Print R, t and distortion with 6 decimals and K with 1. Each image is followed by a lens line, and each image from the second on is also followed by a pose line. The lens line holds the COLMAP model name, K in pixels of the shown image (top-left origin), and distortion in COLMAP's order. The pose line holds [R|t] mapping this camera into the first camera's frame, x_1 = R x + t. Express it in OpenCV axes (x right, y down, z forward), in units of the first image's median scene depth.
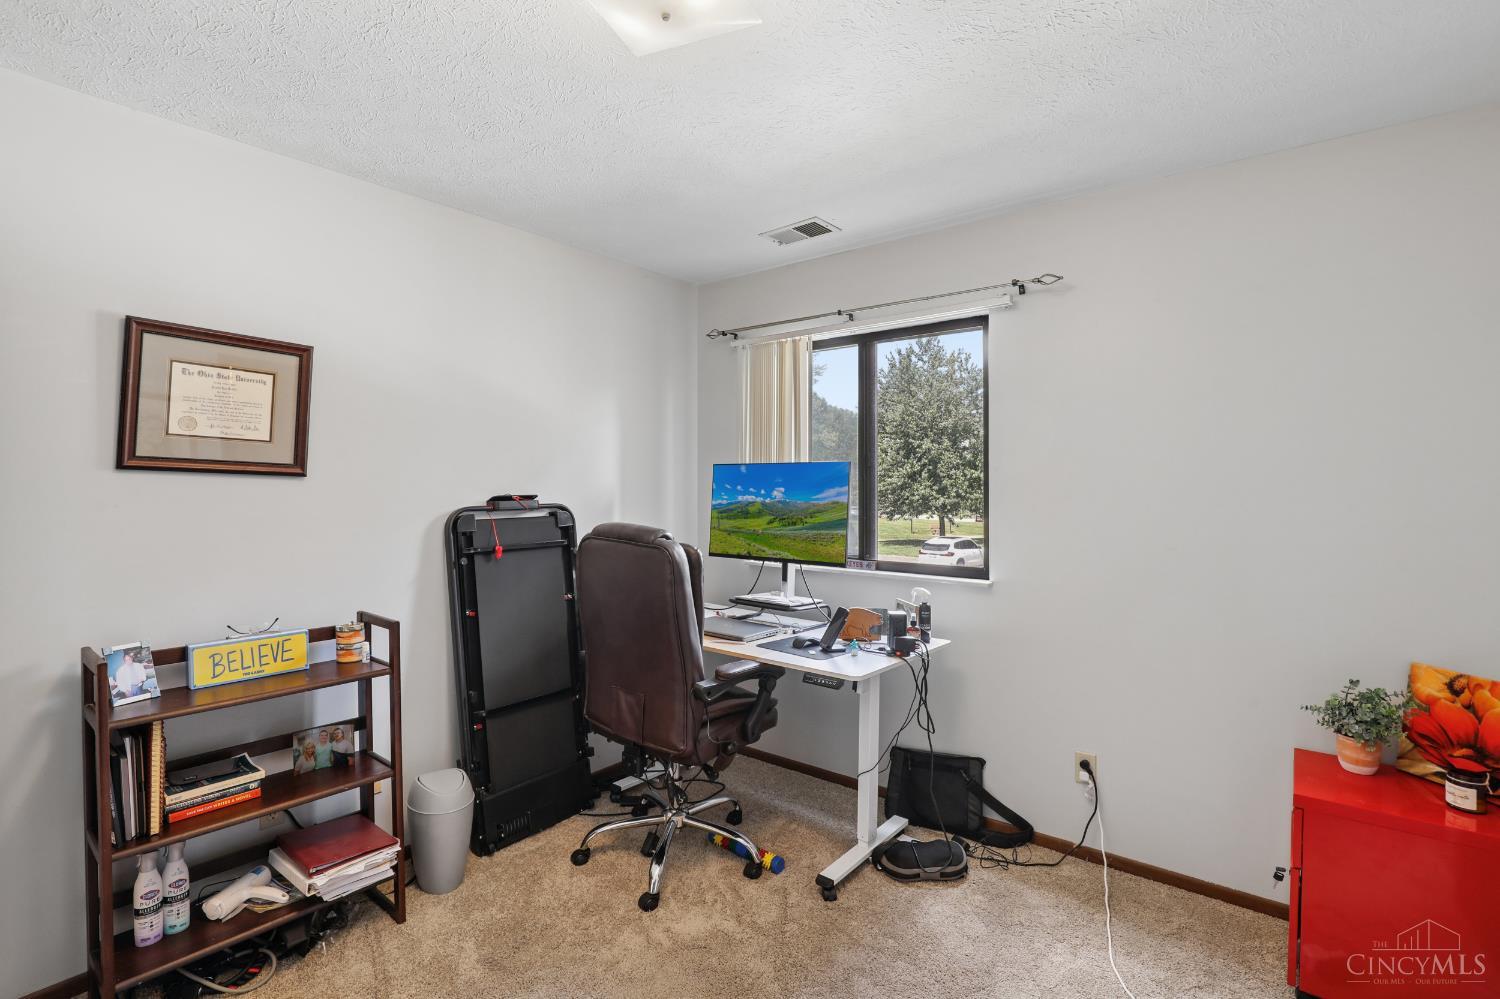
lens RADIAL K [[694.4, 0, 756.4], [0, 694.4, 497.3], [0, 0, 1]] dist [-0.037515, 0.008178]
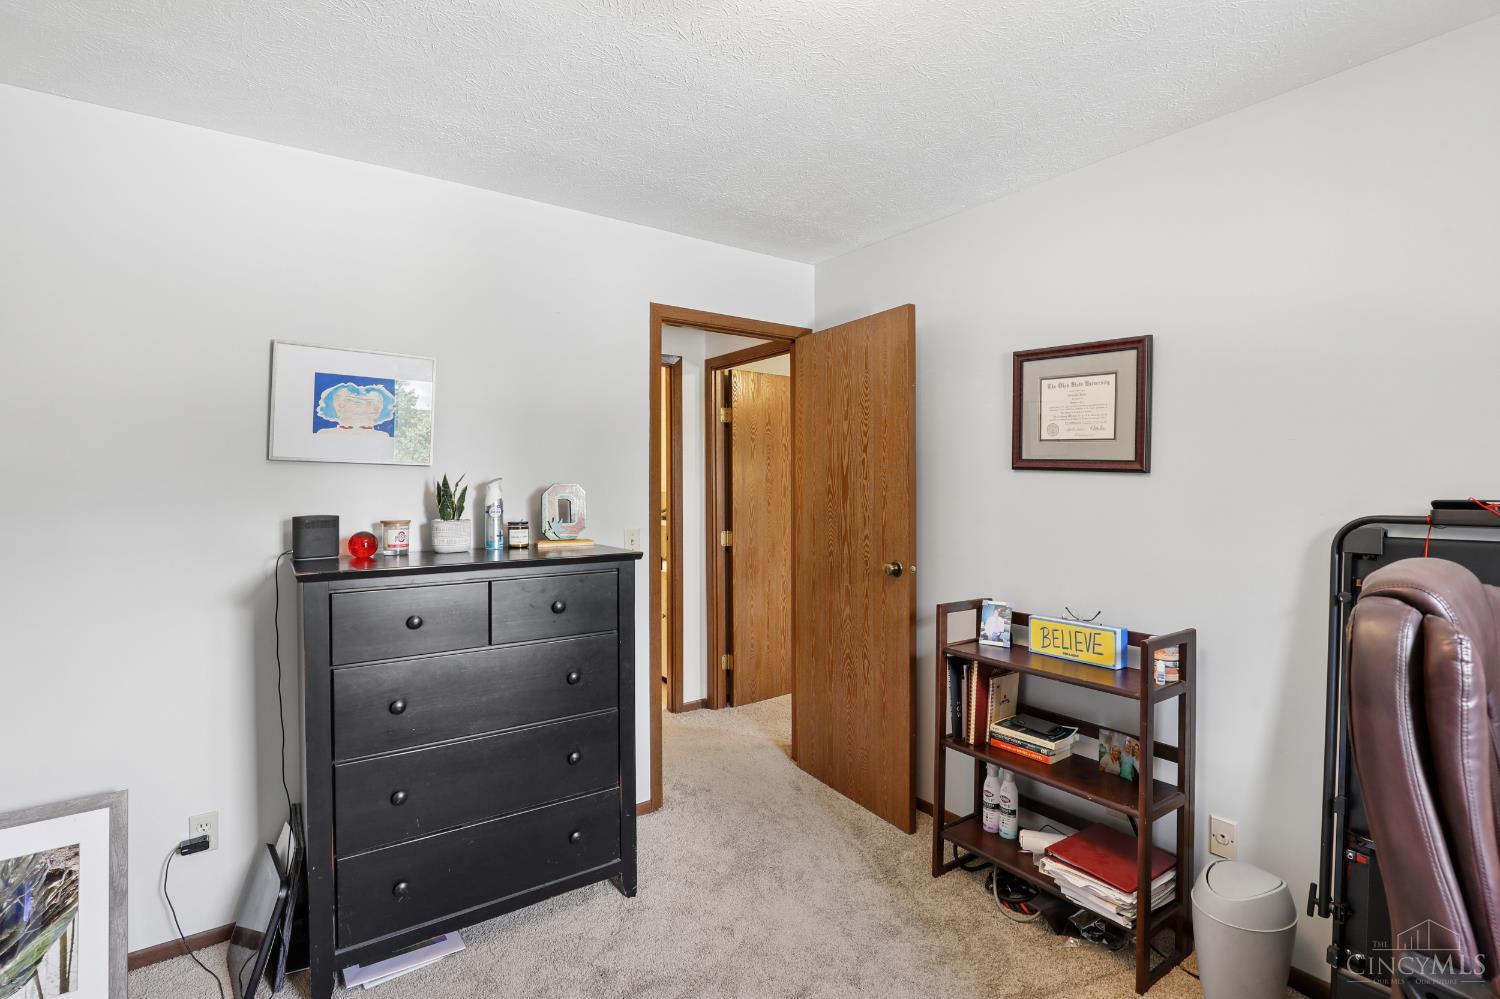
lens RADIAL K [[694.4, 0, 747.8], [0, 694.4, 494.5], [0, 0, 1]] dist [-0.037515, 0.008178]
pose [[-0.268302, 0.014729, -0.963222, 0.455940], [-0.018751, 0.999614, 0.020509, -0.010430], [0.963152, 0.023564, -0.267922, 0.799837]]
